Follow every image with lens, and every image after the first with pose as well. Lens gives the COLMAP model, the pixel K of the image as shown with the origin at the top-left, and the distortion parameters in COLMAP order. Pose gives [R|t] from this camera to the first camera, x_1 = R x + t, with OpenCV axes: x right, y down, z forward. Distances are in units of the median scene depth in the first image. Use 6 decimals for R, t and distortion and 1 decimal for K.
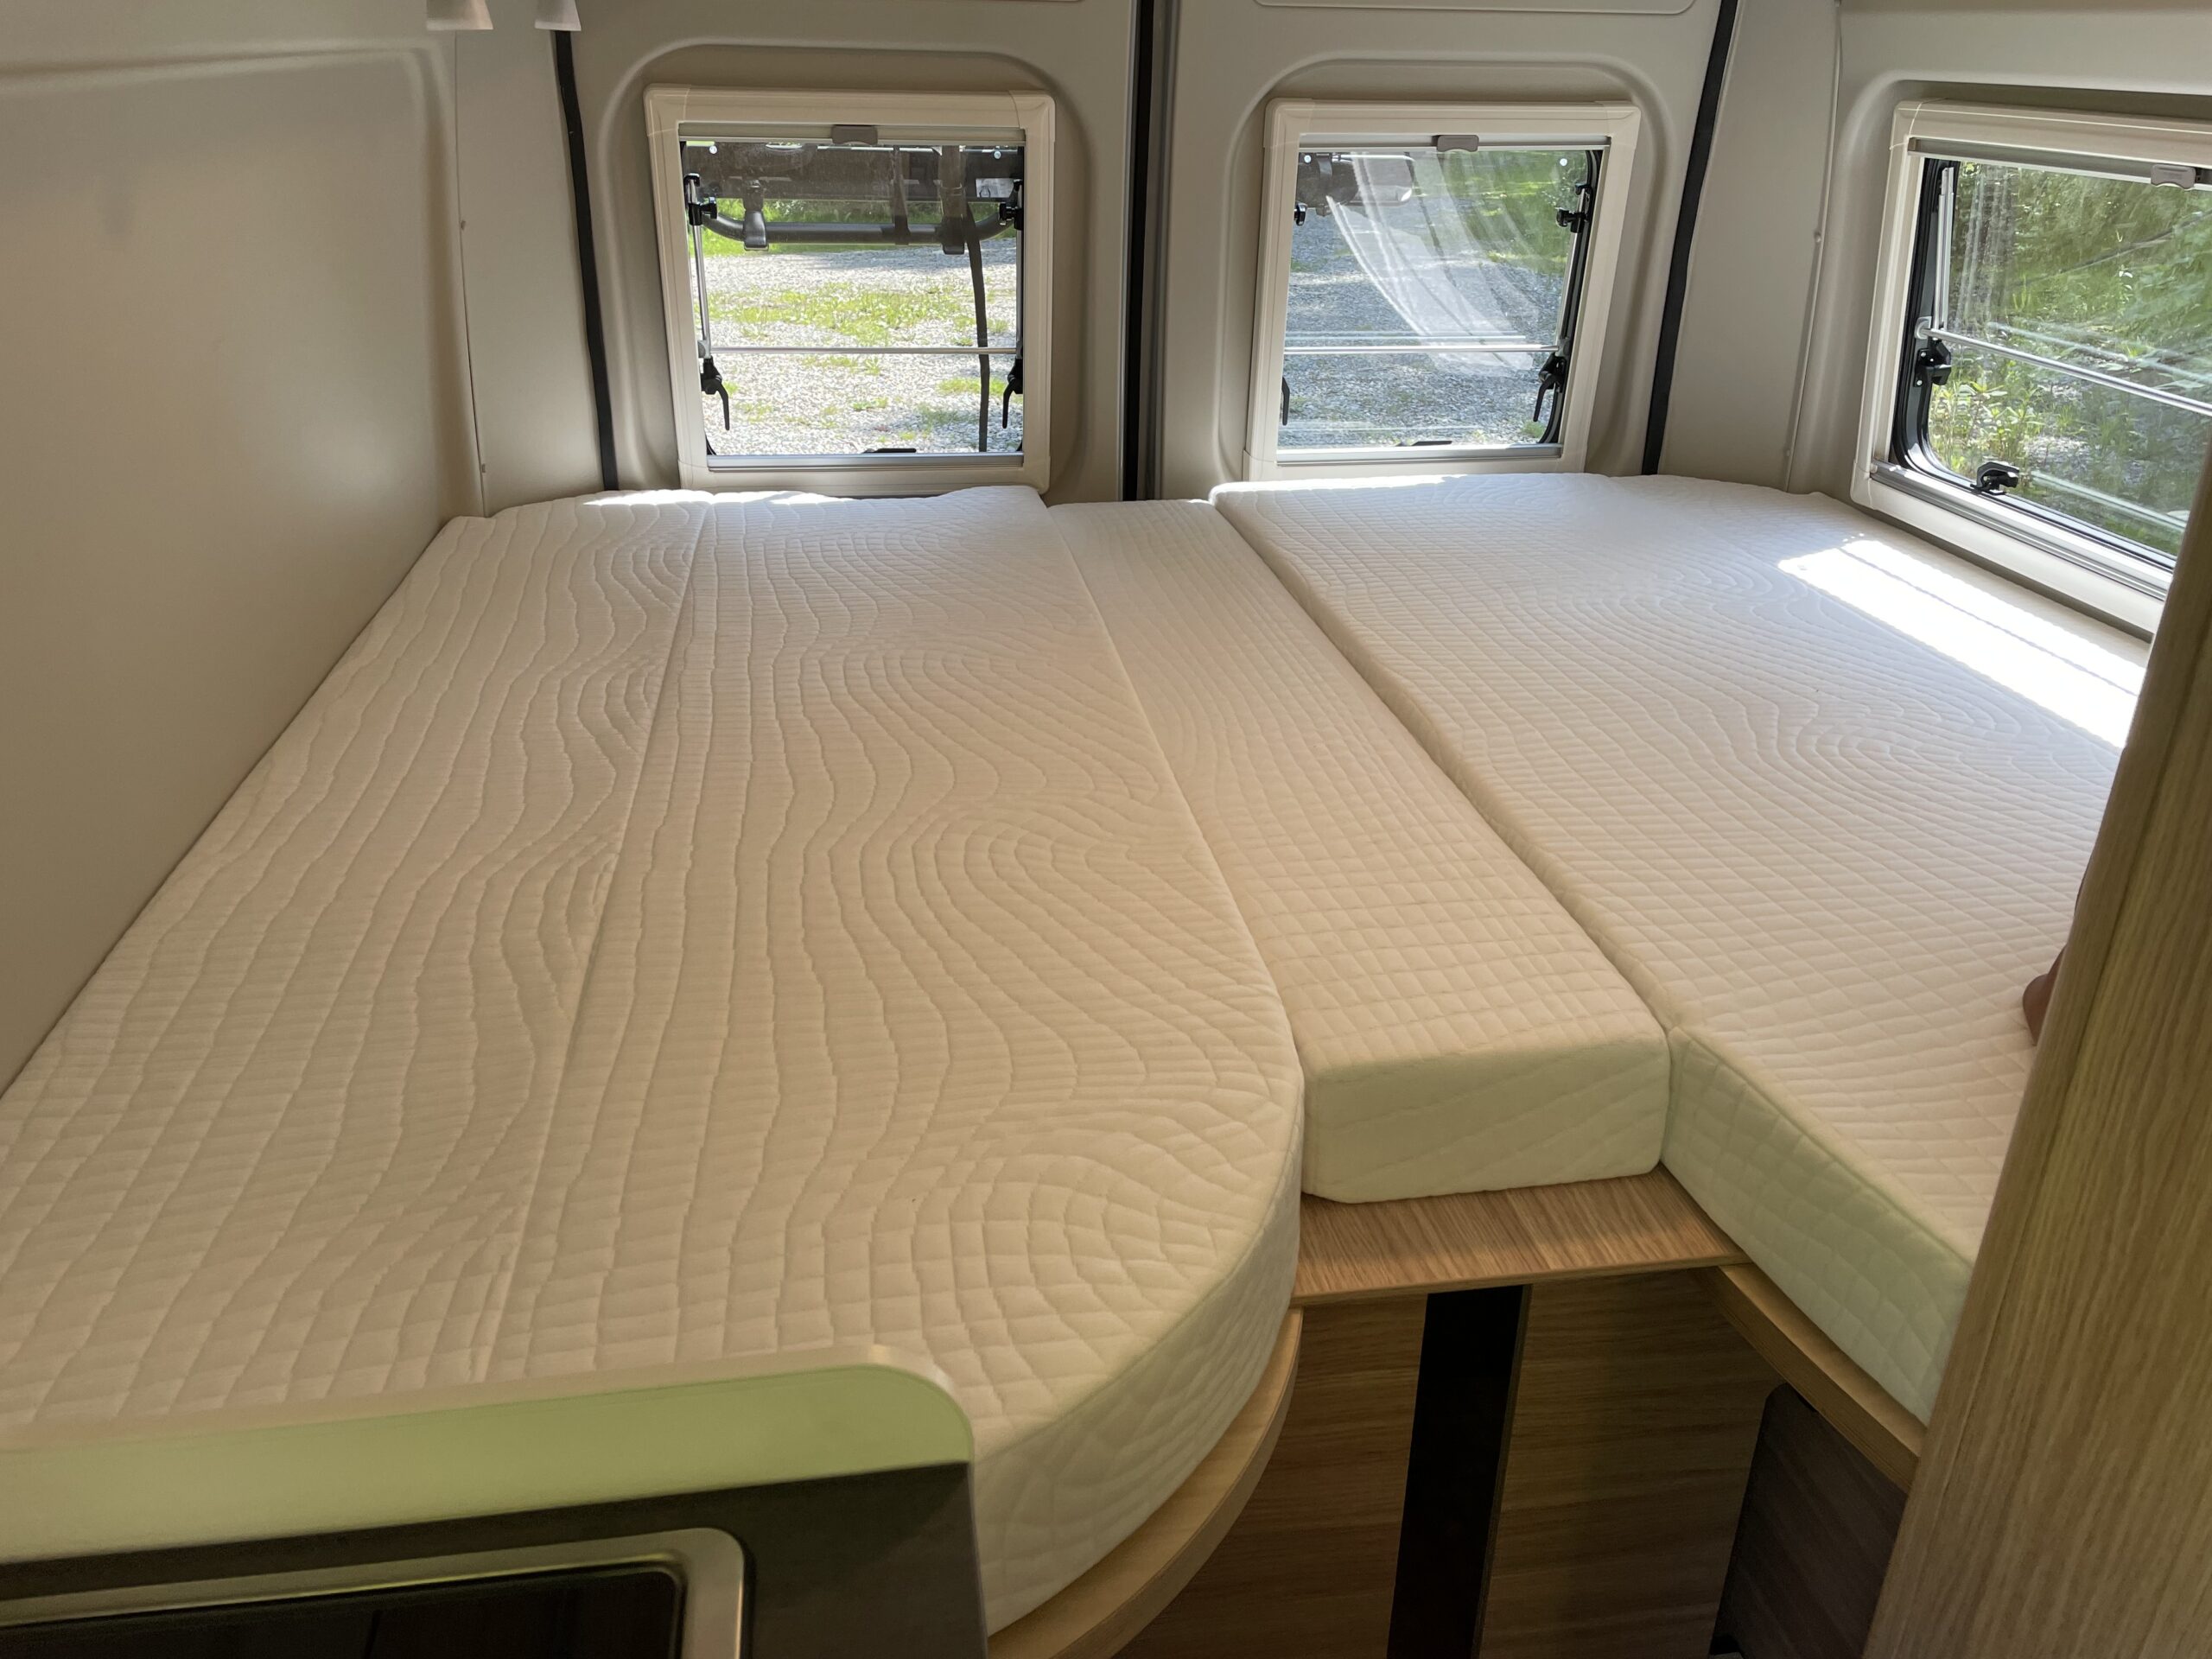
lens RADIAL K [[1703.1, 0, 1105.2], [0, 1703.1, 830.7], [0, 0, 1]] dist [0.068818, -0.076791]
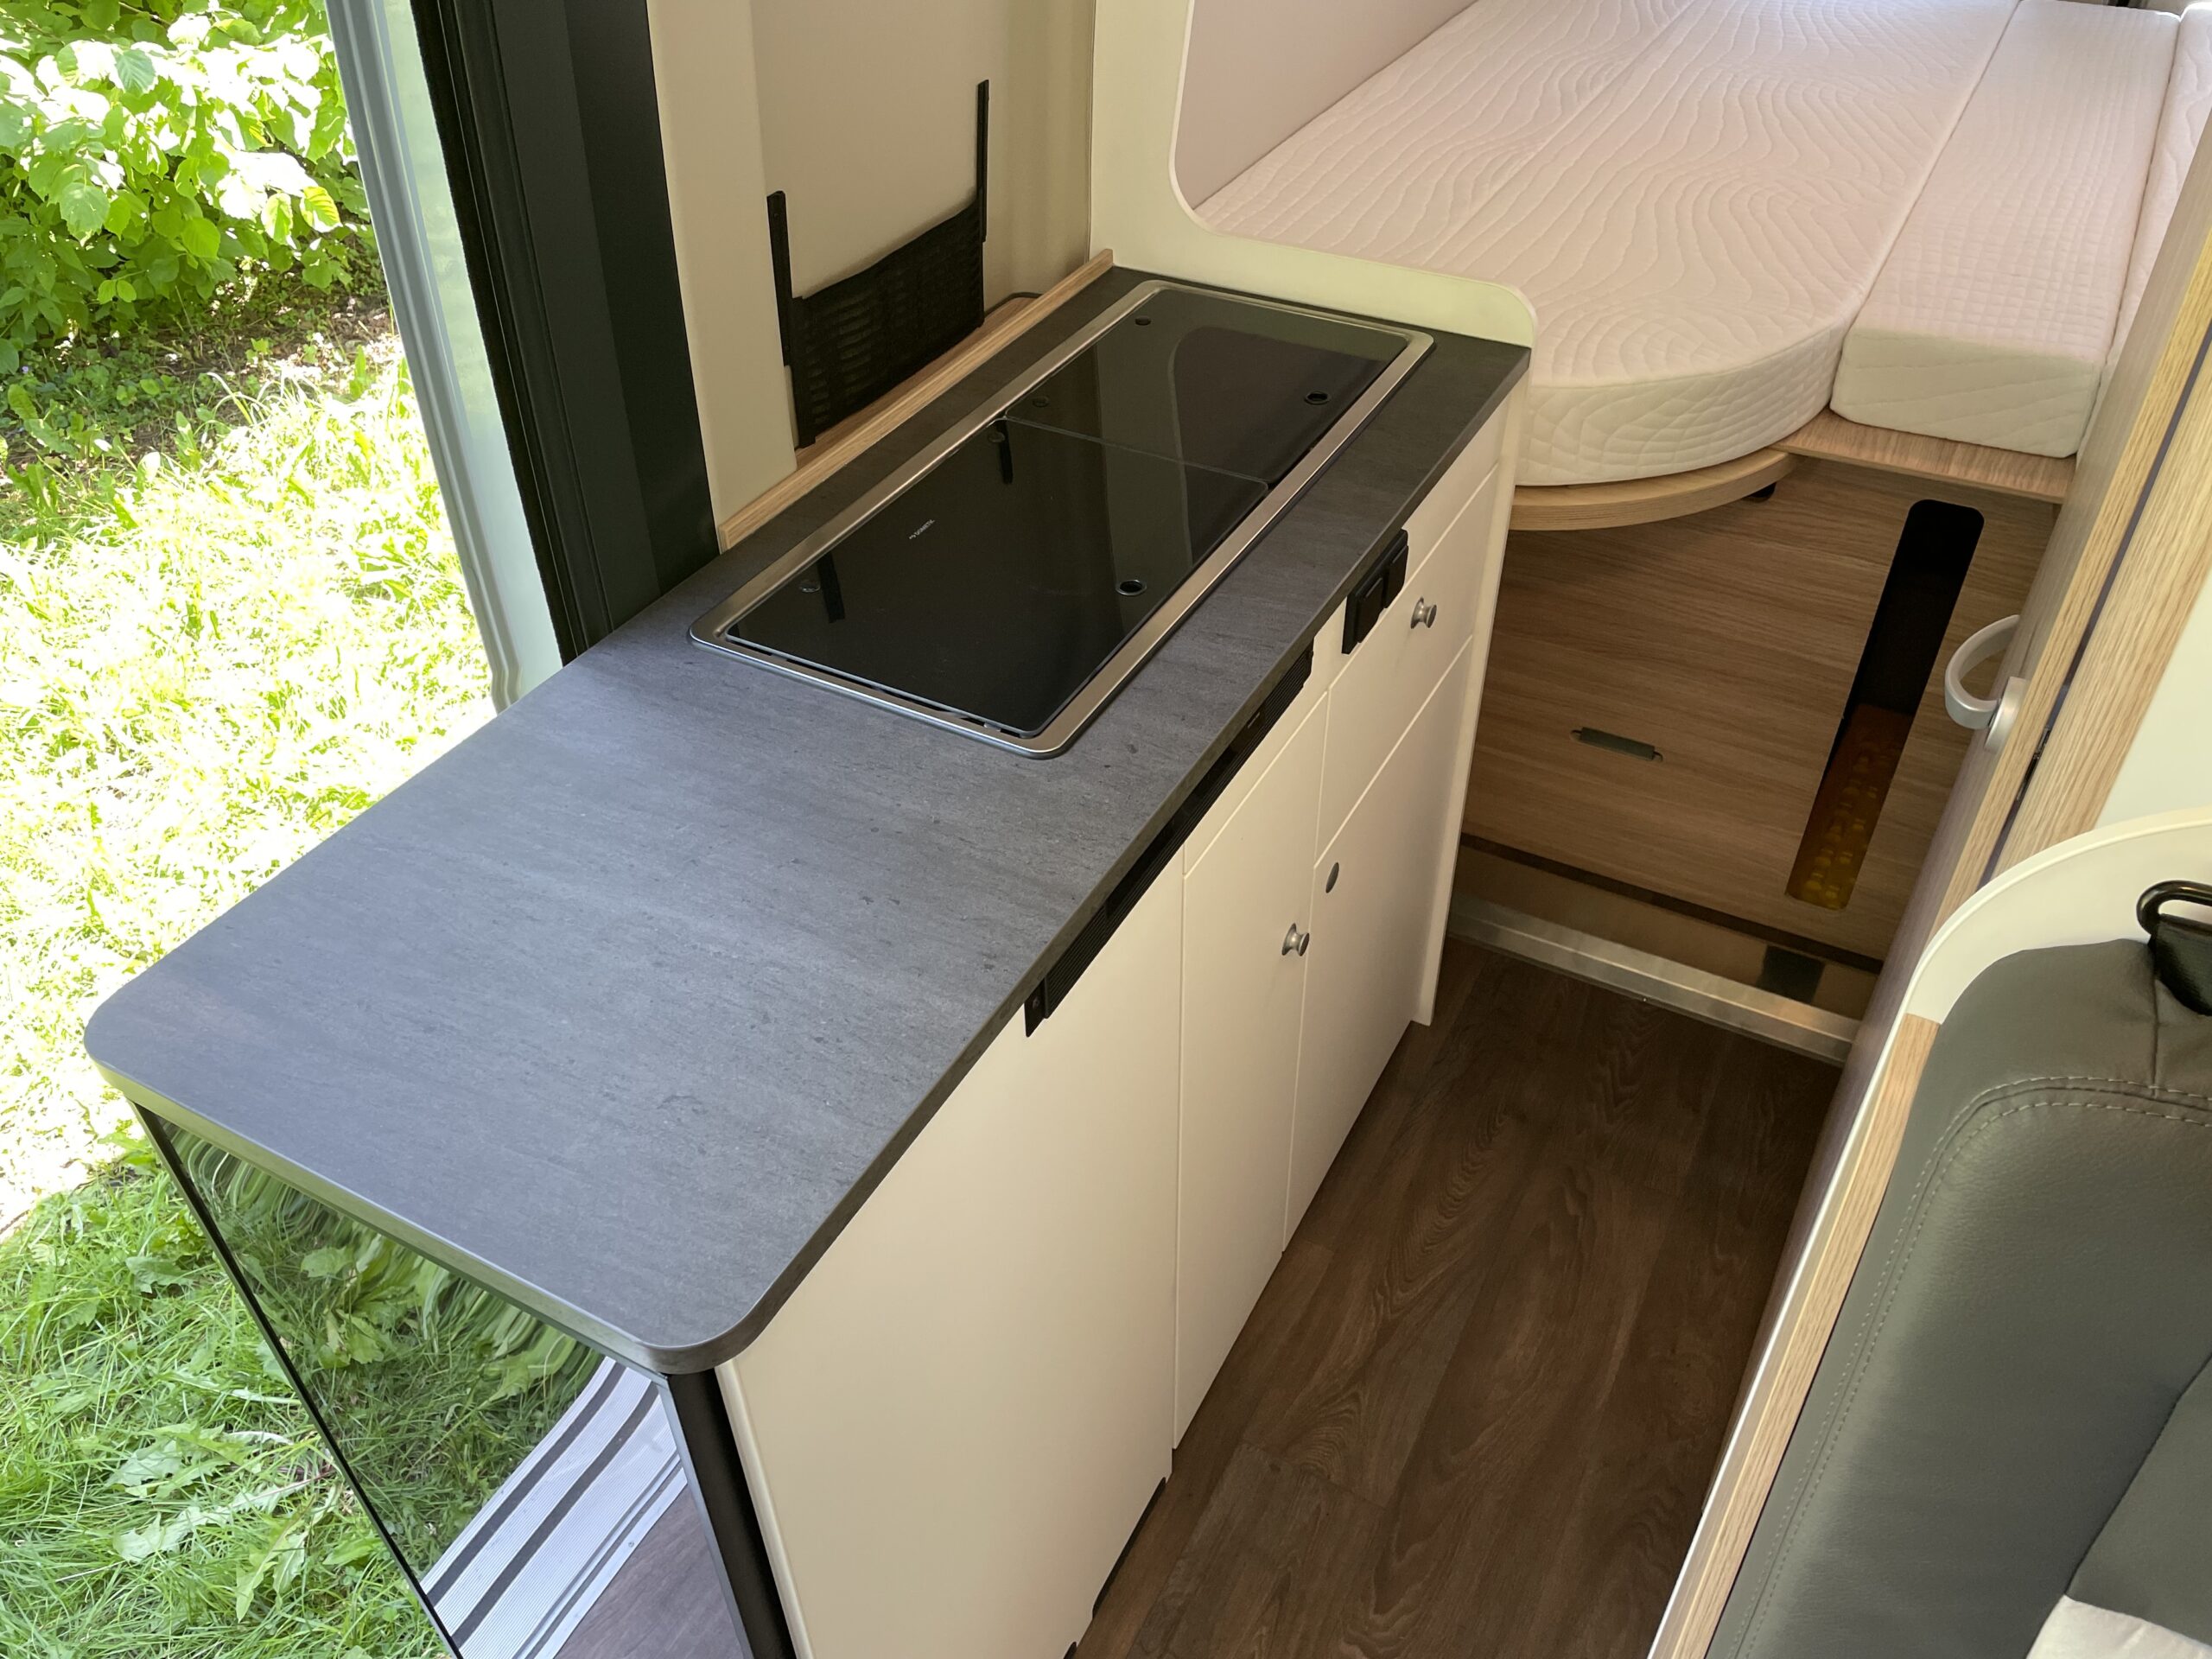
lens RADIAL K [[1703.1, 0, 1103.4], [0, 1703.1, 830.3], [0, 0, 1]] dist [0.068818, -0.076791]
pose [[0.799165, 0.366564, -0.476409, 0.493825], [-0.229609, 0.918602, 0.321637, 0.205299], [0.555531, -0.147653, 0.818281, -0.843051]]
